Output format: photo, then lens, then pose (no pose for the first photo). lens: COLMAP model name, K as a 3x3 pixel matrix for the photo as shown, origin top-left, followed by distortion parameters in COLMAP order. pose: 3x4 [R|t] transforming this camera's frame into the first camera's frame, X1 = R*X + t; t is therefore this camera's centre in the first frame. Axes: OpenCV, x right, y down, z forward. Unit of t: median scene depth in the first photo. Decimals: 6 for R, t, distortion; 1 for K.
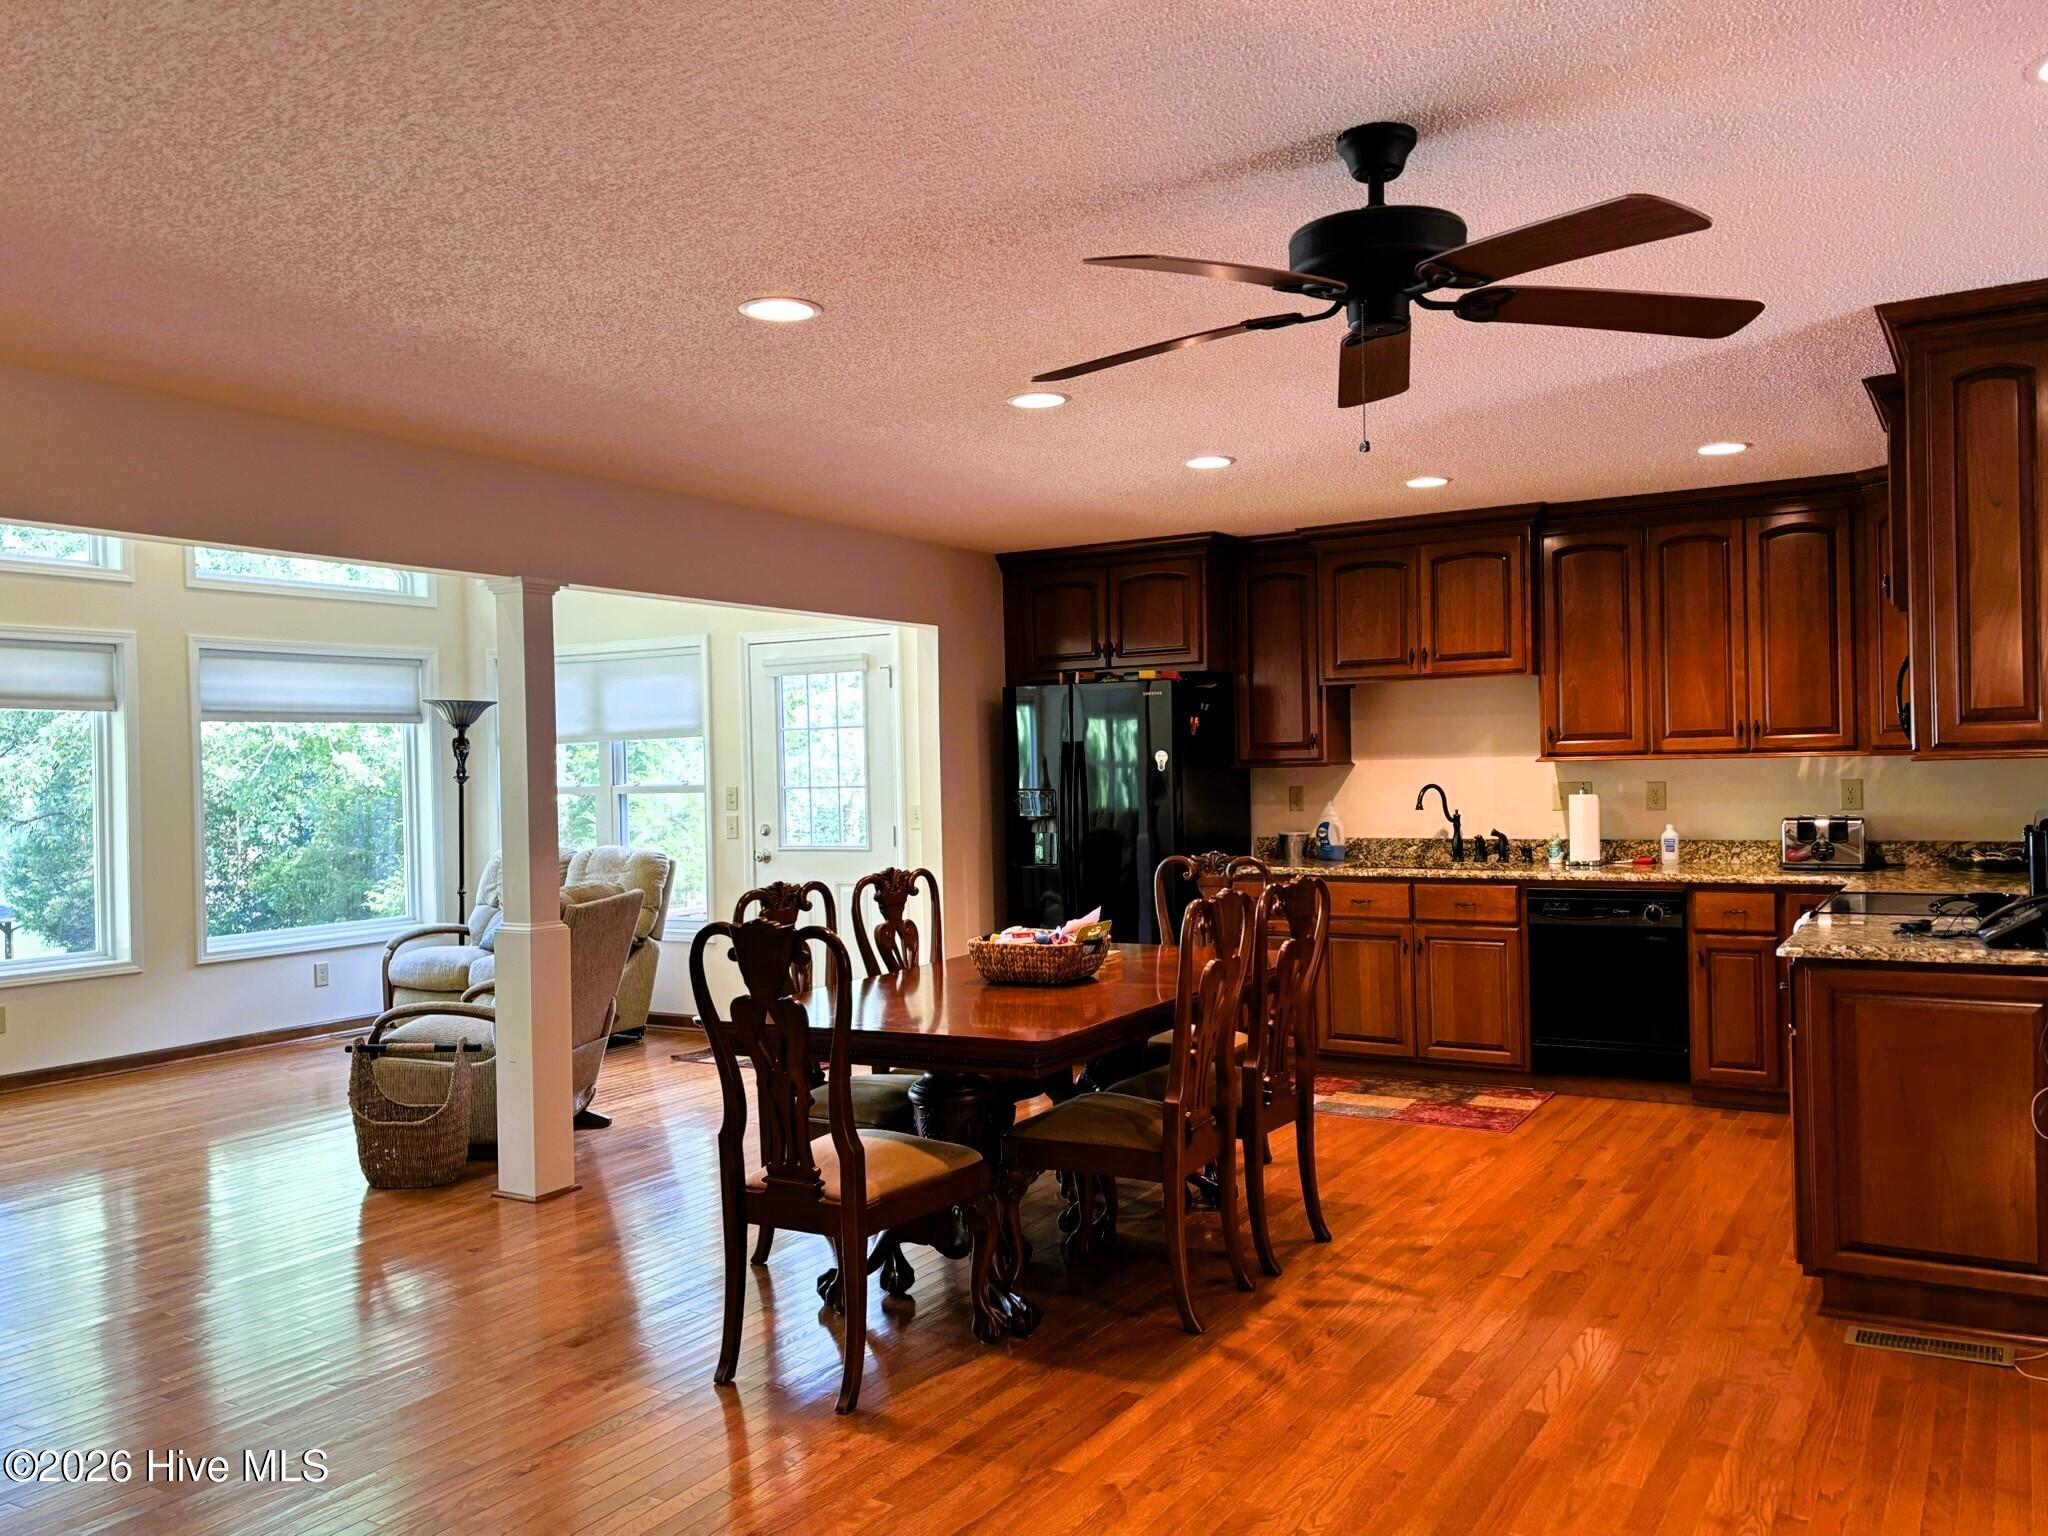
lens RADIAL K [[1666.0, 0, 1016.0], [0, 1666.0, 783.0], [0, 0, 1]] dist [0.071578, -0.063029]
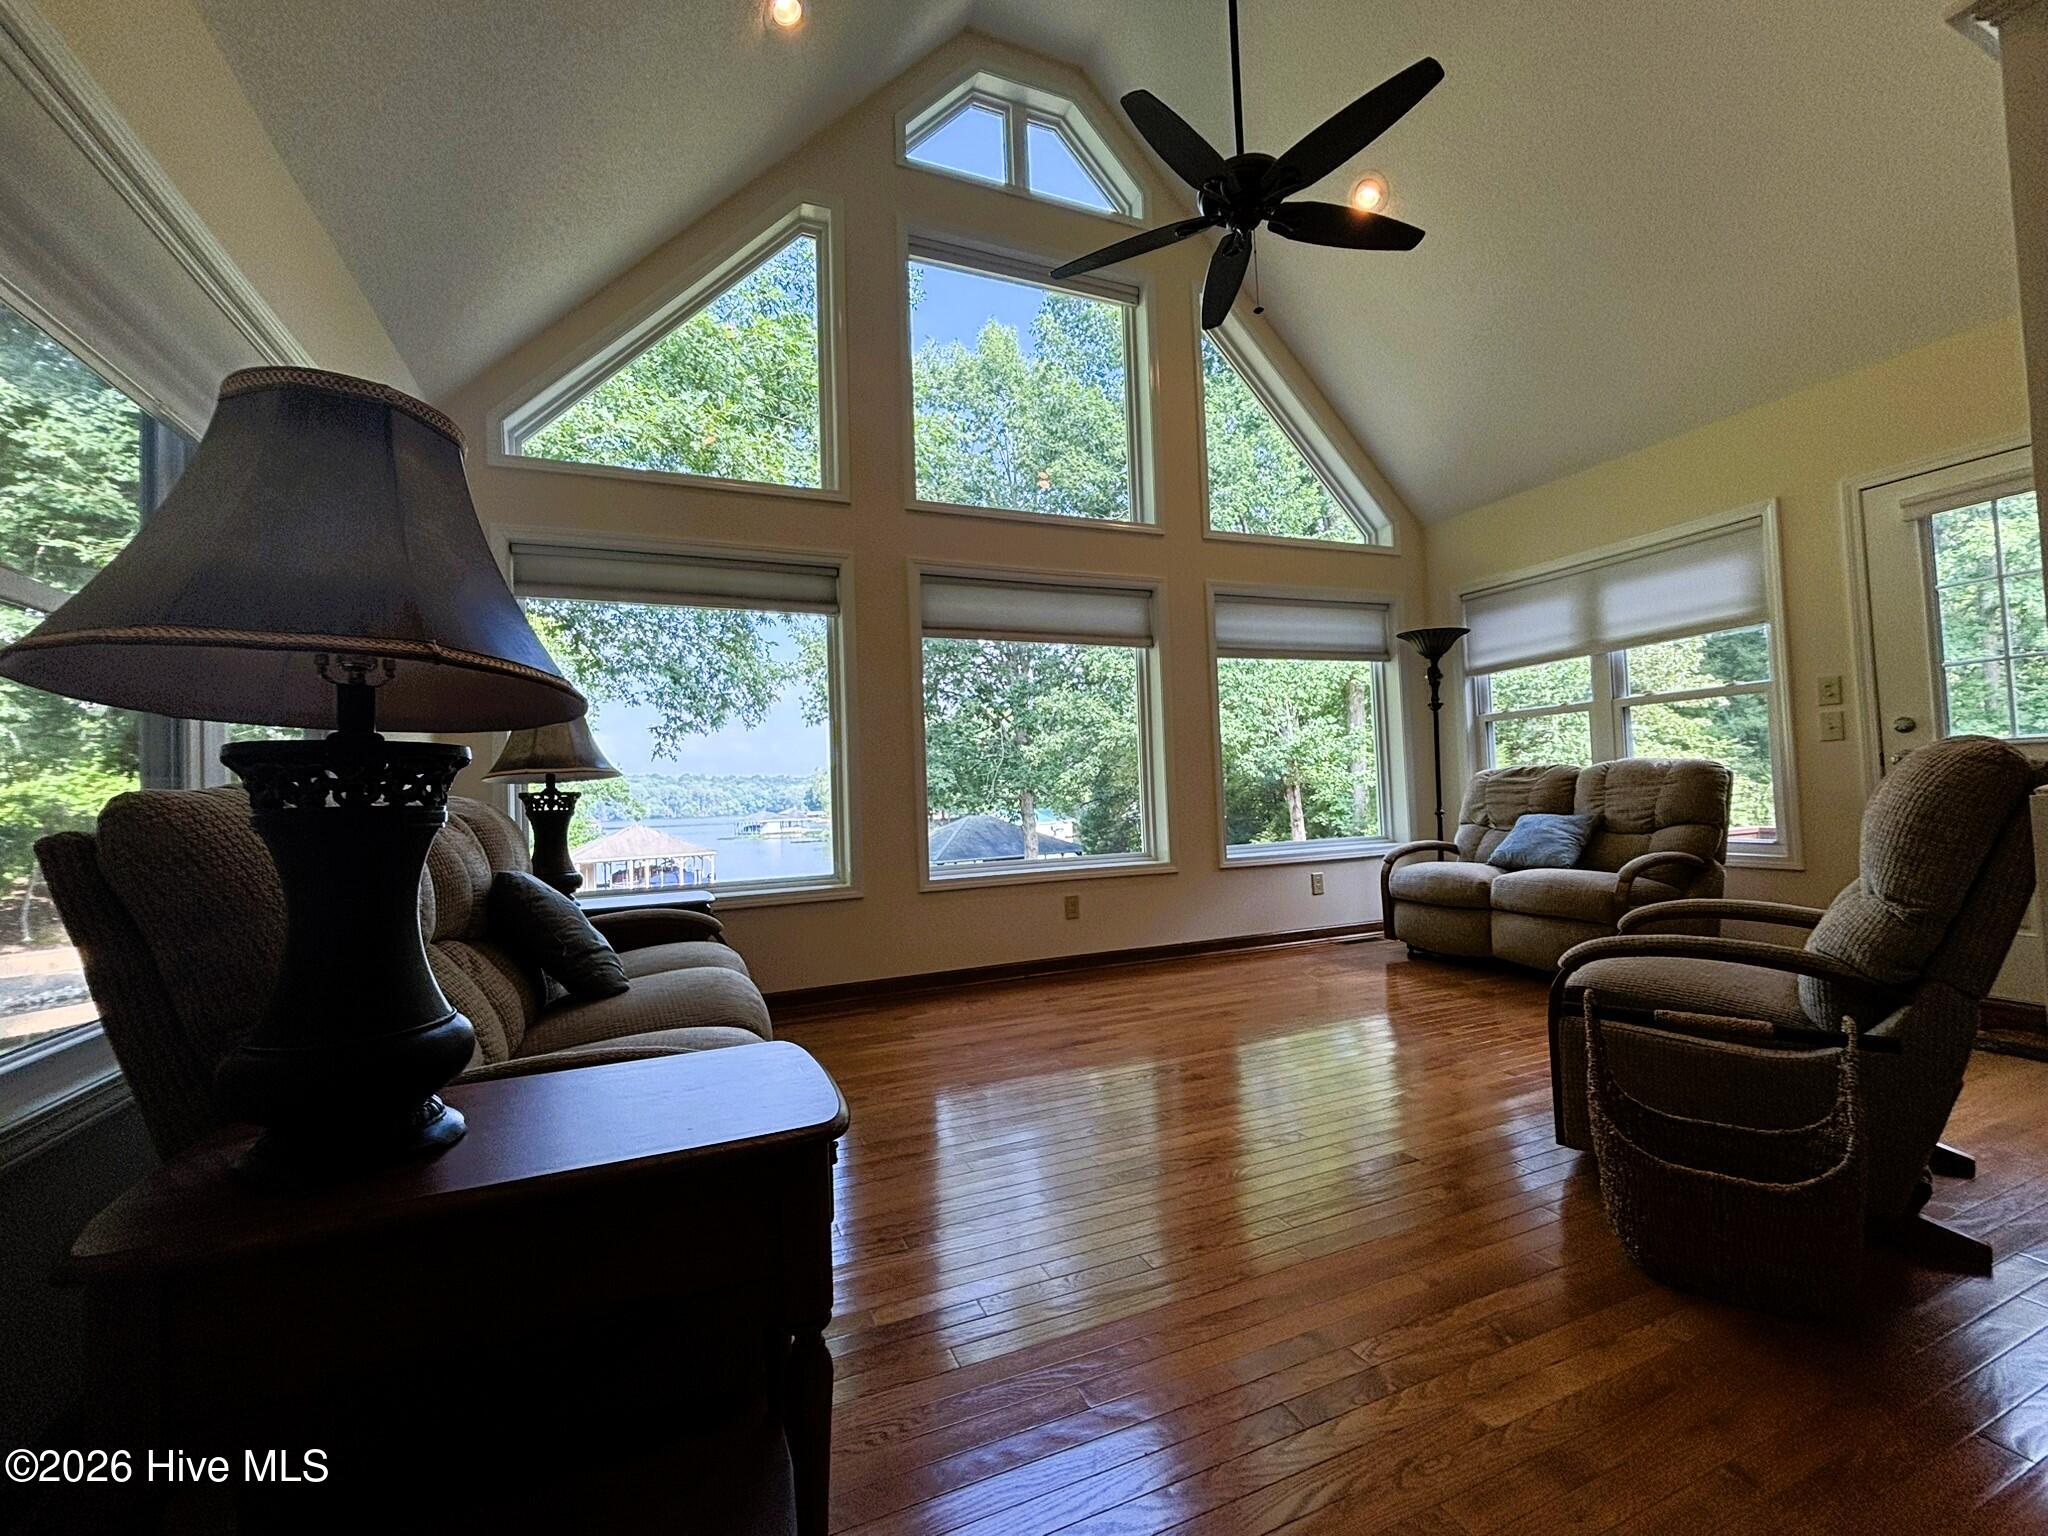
lens RADIAL K [[835.5, 0, 1006.4], [0, 835.5, 768.7], [0, 0, 1]] dist [0.006734, -0.000399]
pose [[0.811219, -0.031437, -0.583897, -0.319946], [0.014227, 0.999319, -0.034038, 0.068232], [0.584569, 0.019305, 0.811114, 0.540942]]
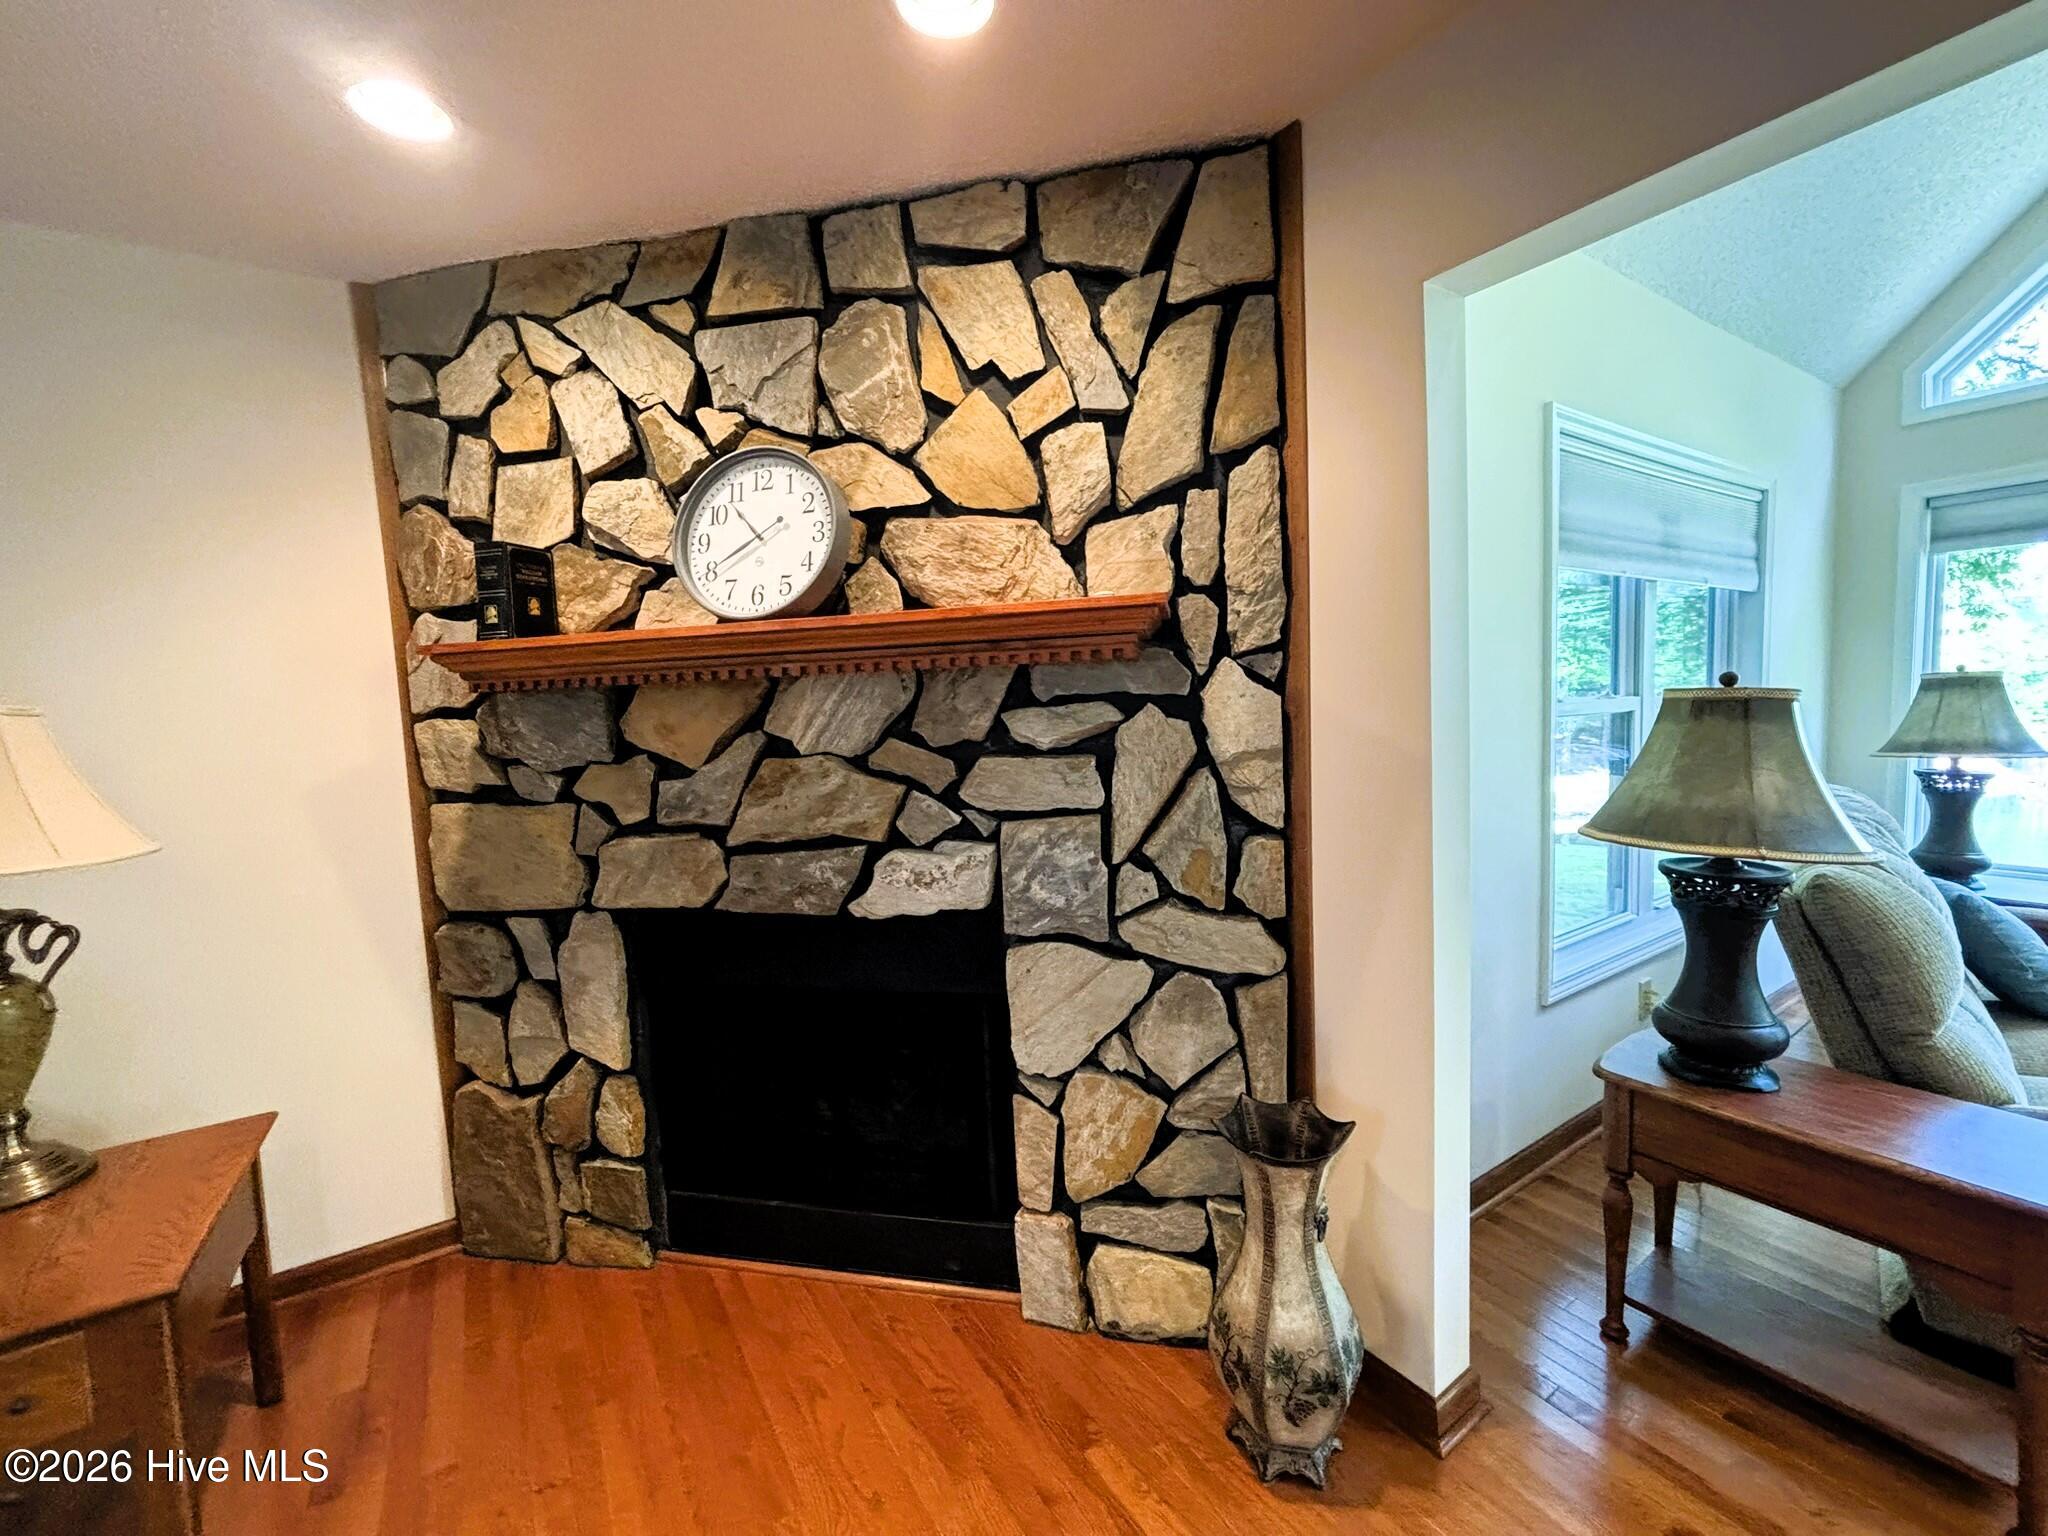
lens RADIAL K [[835.5, 0, 1027.4], [0, 835.5, 762.6], [0, 0, 1]] dist [0.006734, -0.000399]
pose [[-0.417538, 0.103584, -0.902736, -0.180136], [0.030227, 0.994515, 0.100134, -0.000144], [0.908156, 0.014523, -0.418379, 0.505499]]
